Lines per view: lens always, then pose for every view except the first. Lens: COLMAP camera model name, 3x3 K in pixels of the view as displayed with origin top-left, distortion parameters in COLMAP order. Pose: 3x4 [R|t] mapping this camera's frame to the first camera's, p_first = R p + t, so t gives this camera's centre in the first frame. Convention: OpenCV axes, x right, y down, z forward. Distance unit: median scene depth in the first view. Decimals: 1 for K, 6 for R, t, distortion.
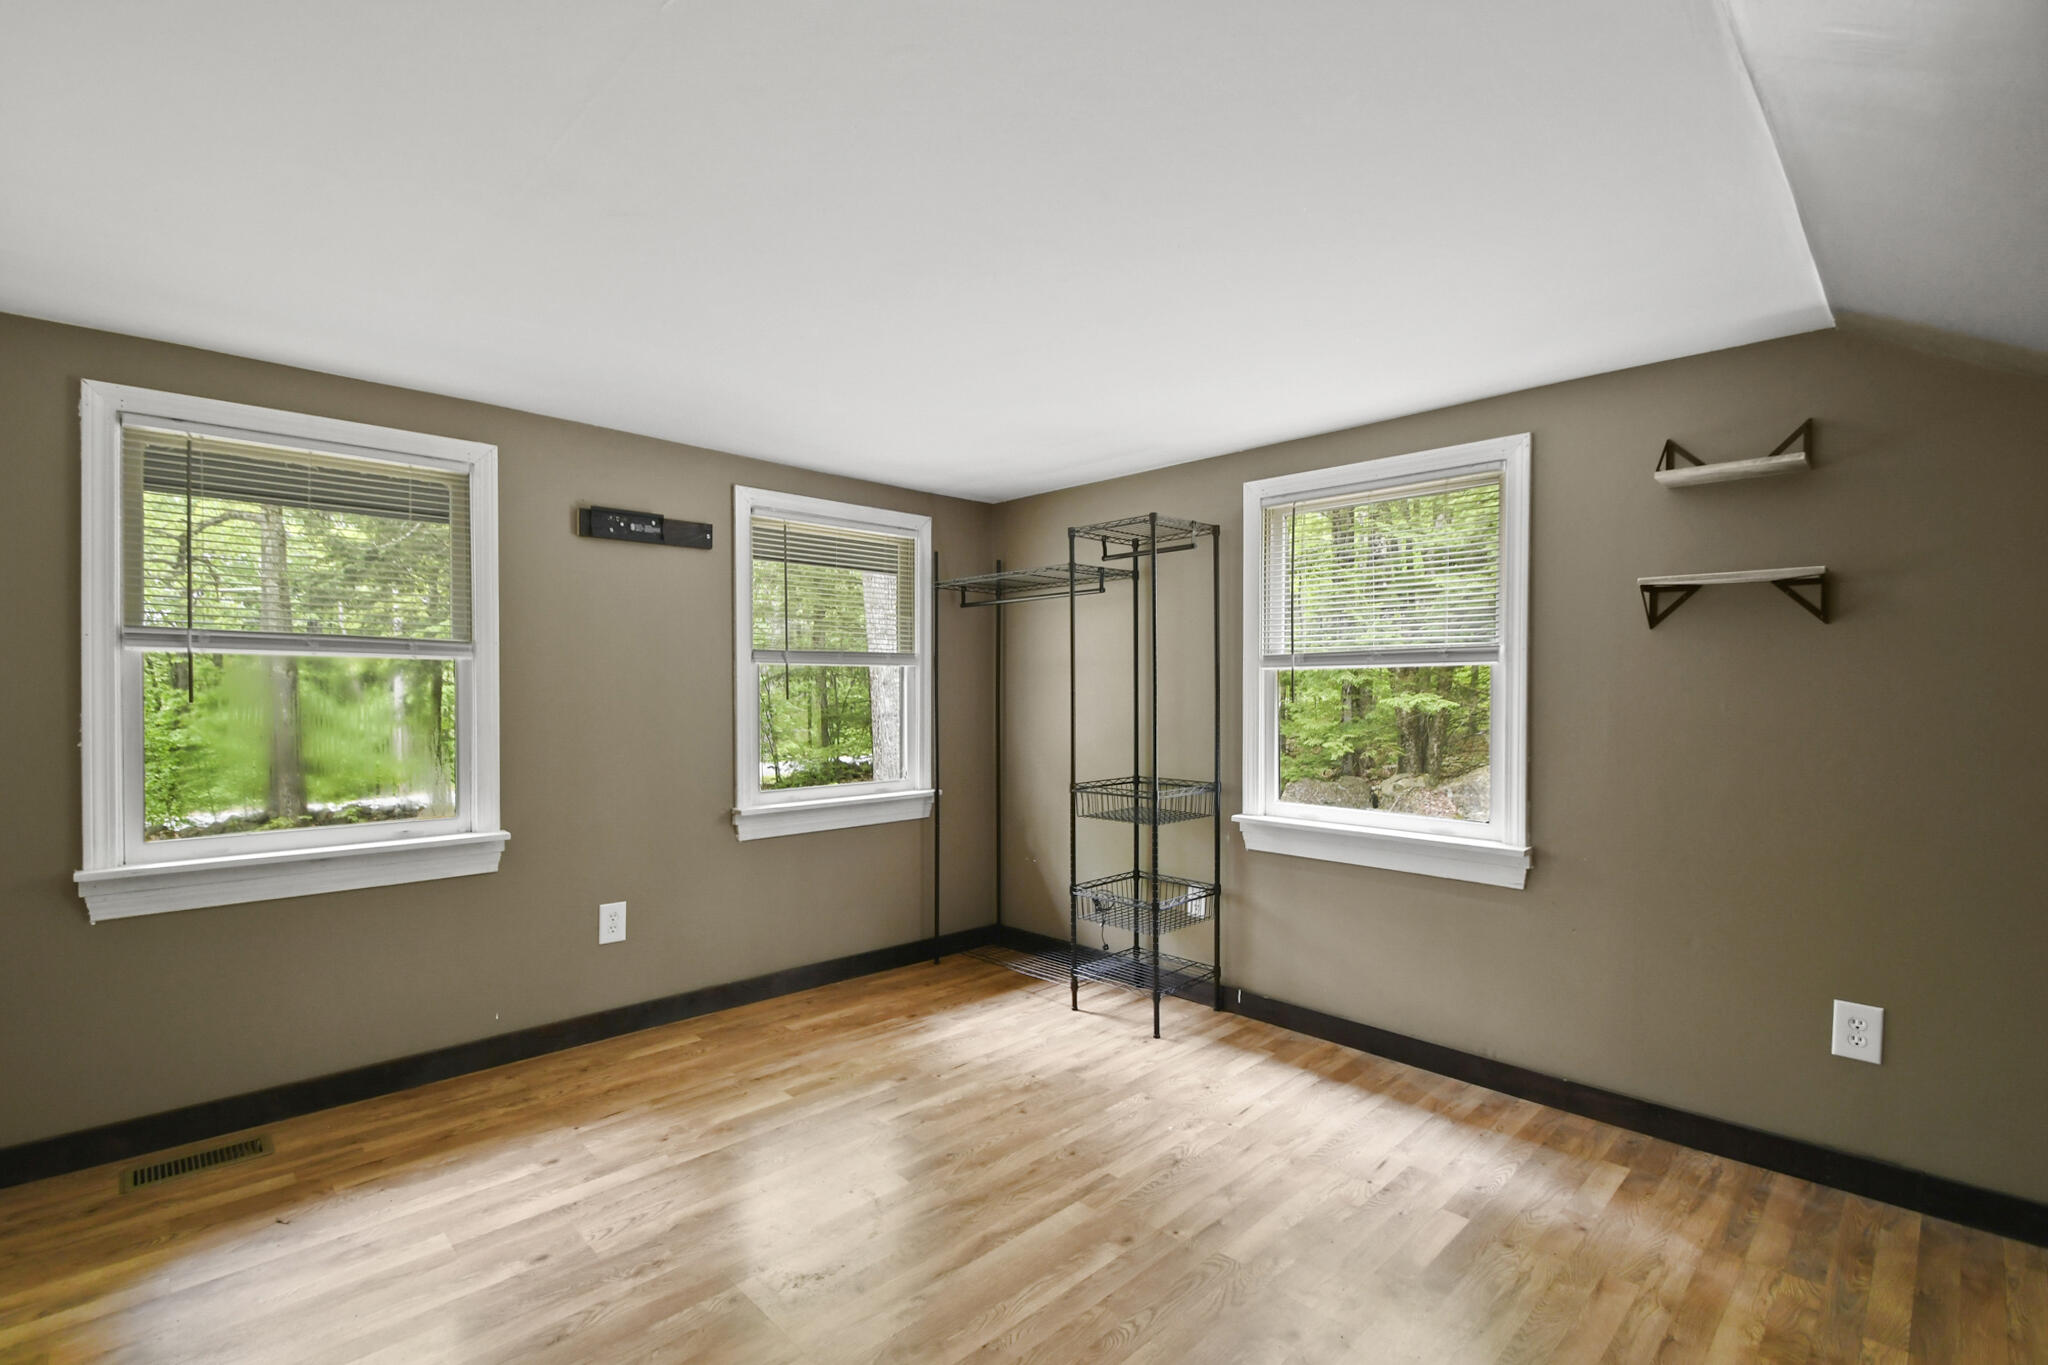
lens RADIAL K [[882.1, 0, 1024.0], [0, 882.1, 682.5], [0, 0, 1]] dist [0.000591, -0.009836]
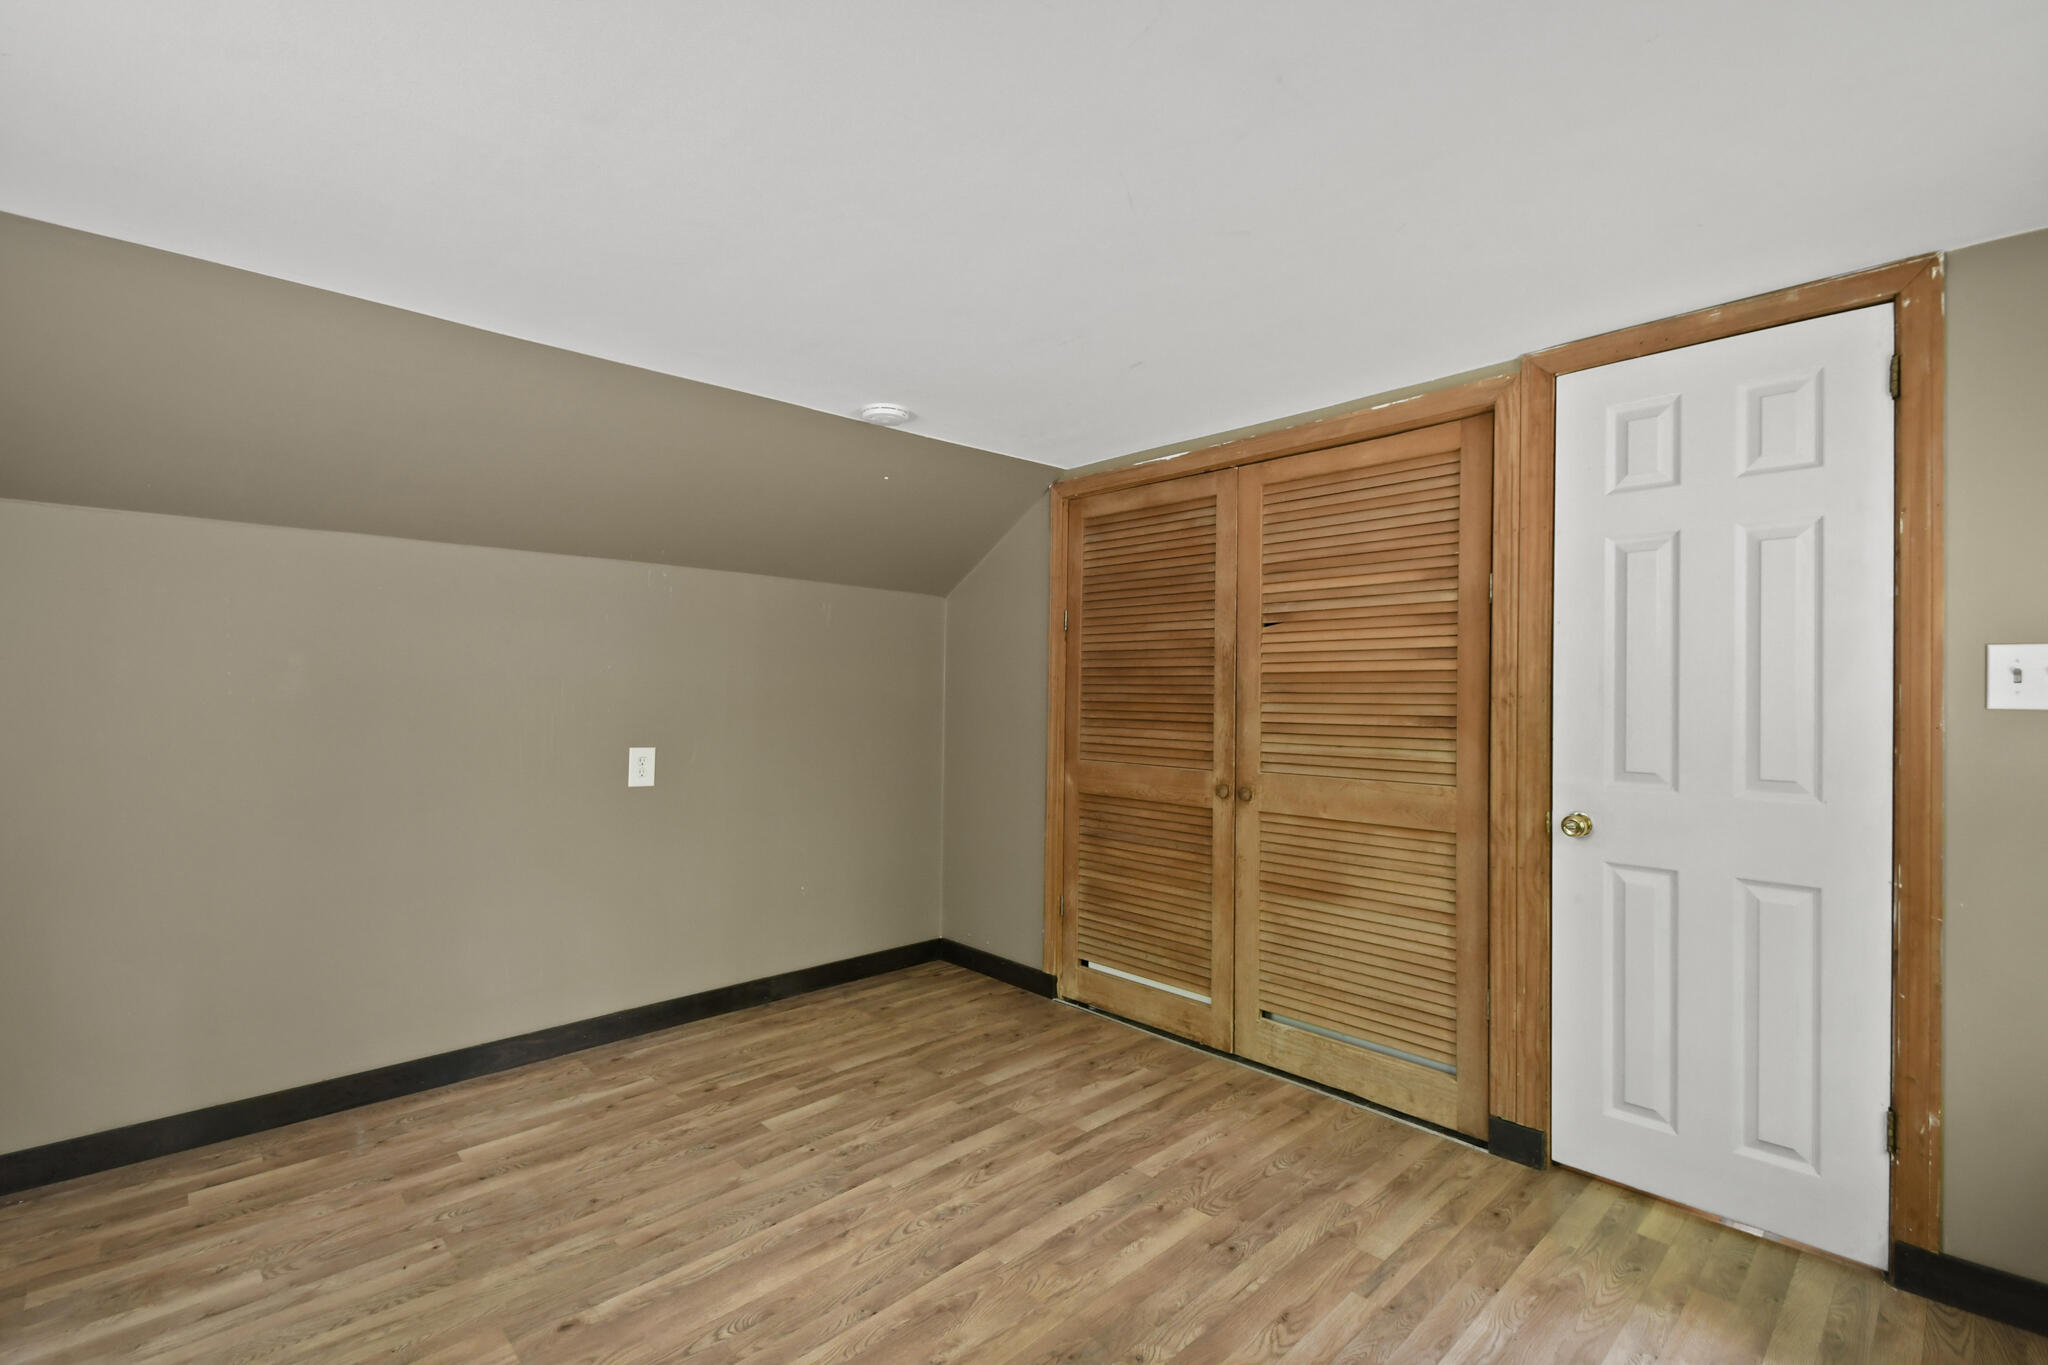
lens RADIAL K [[918.8, 0, 1008.6], [0, 918.8, 674.0], [0, 0, 1]] dist [0.016570, -0.013648]
pose [[-0.999178, -0.008696, 0.039592, -0.138292], [-0.009621, 0.999684, -0.023216, 0.008621], [-0.039378, -0.023577, -0.998946, 1.209777]]
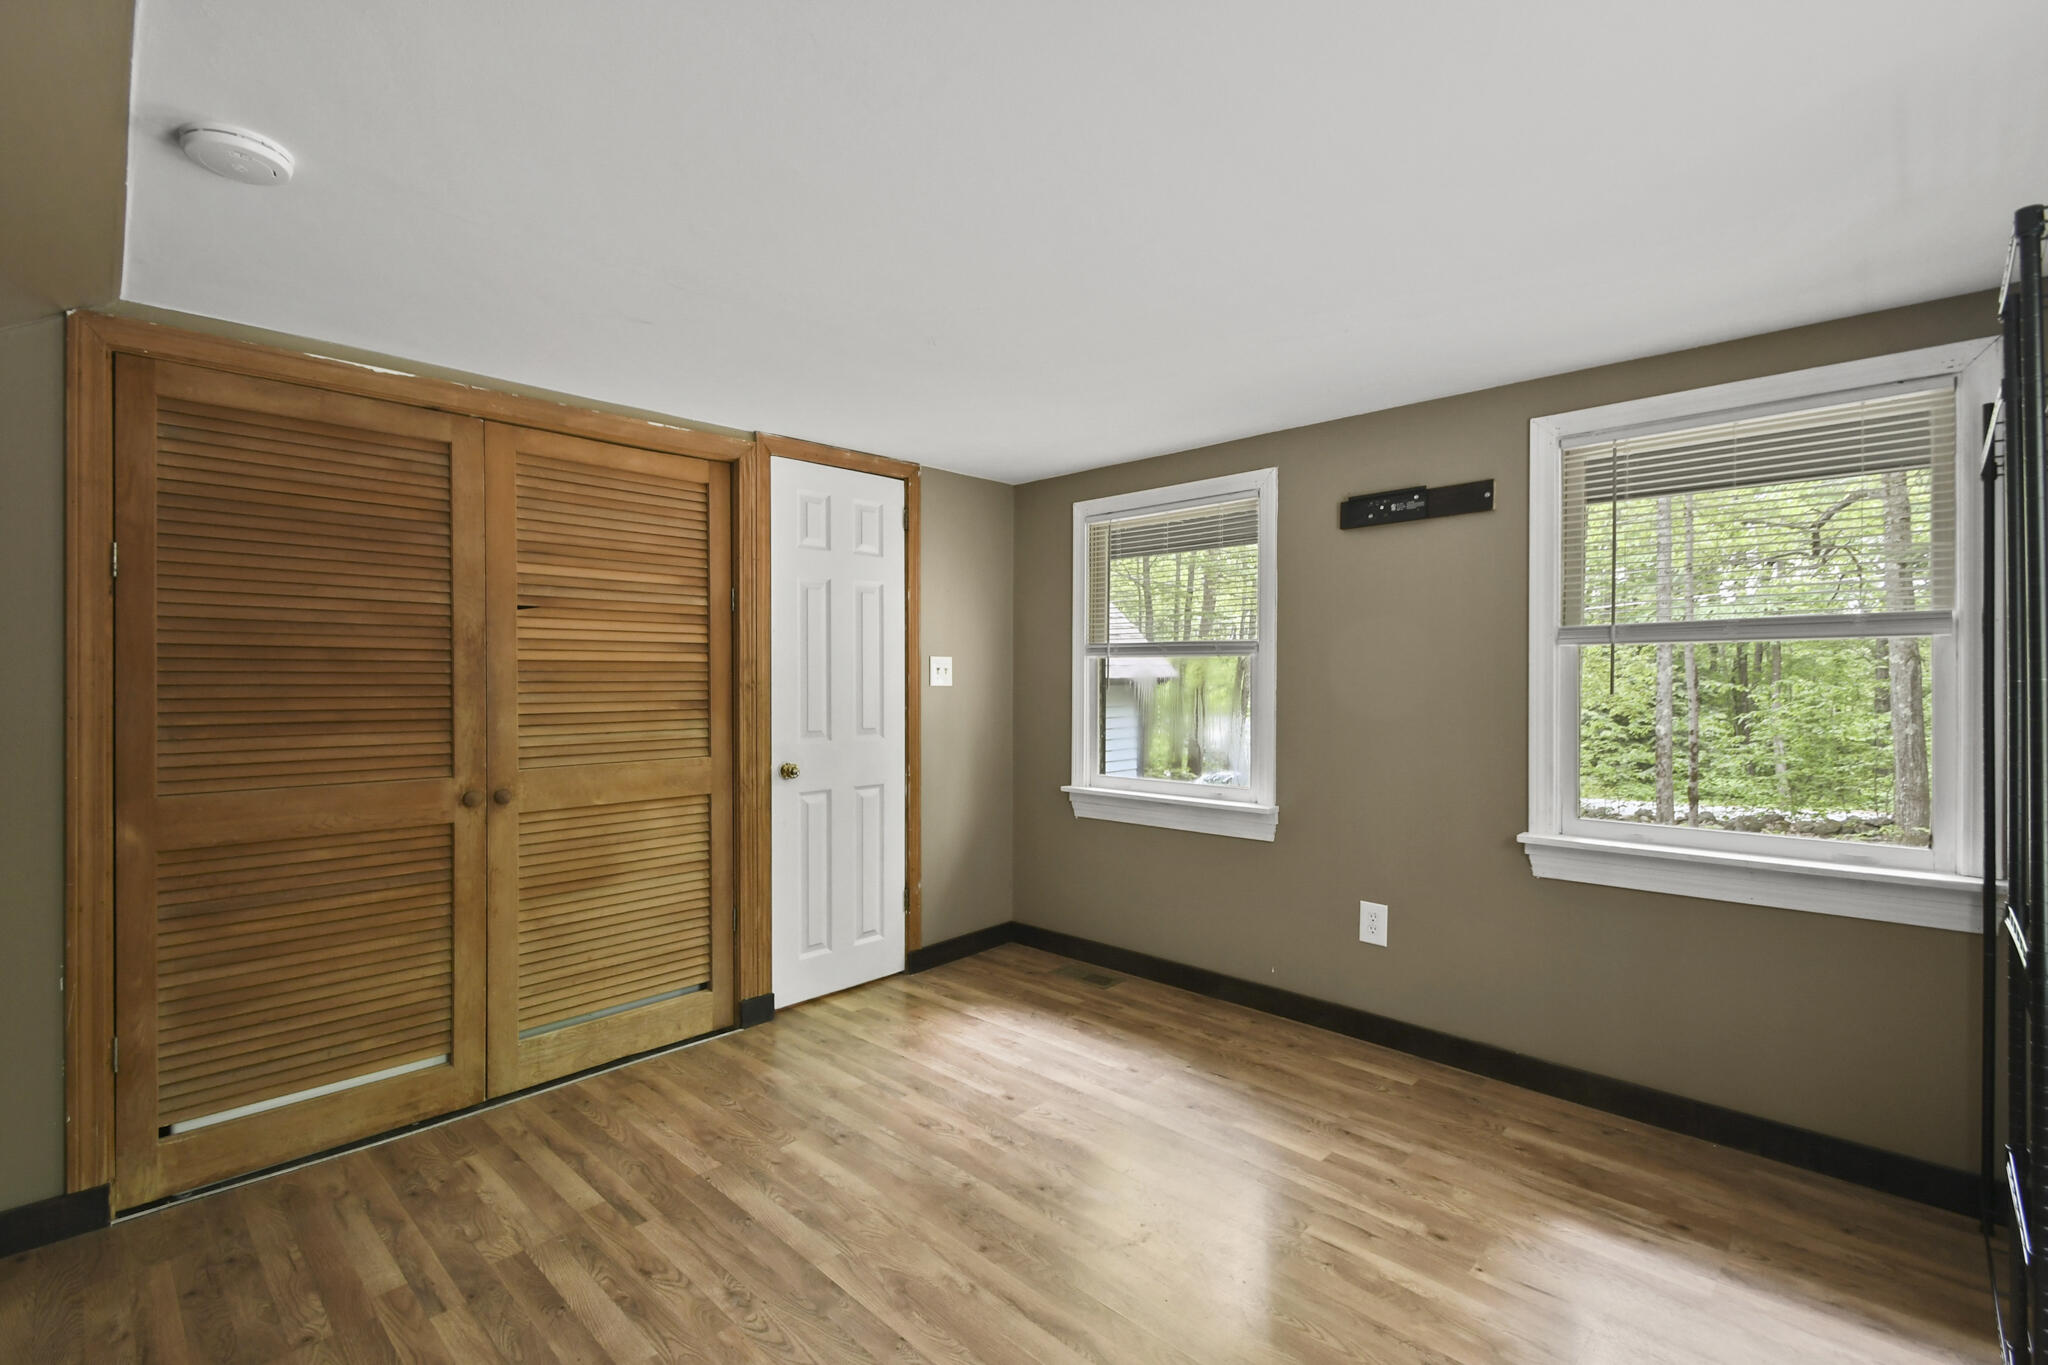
lens RADIAL K [[918.8, 0, 1008.6], [0, 918.8, 674.0], [0, 0, 1]] dist [0.016570, -0.013648]
pose [[0.028094, -0.010212, -0.999553, 0.578021], [0.007510, 0.999922, -0.010005, 0.007686], [0.999577, -0.007225, 0.028169, 0.627522]]
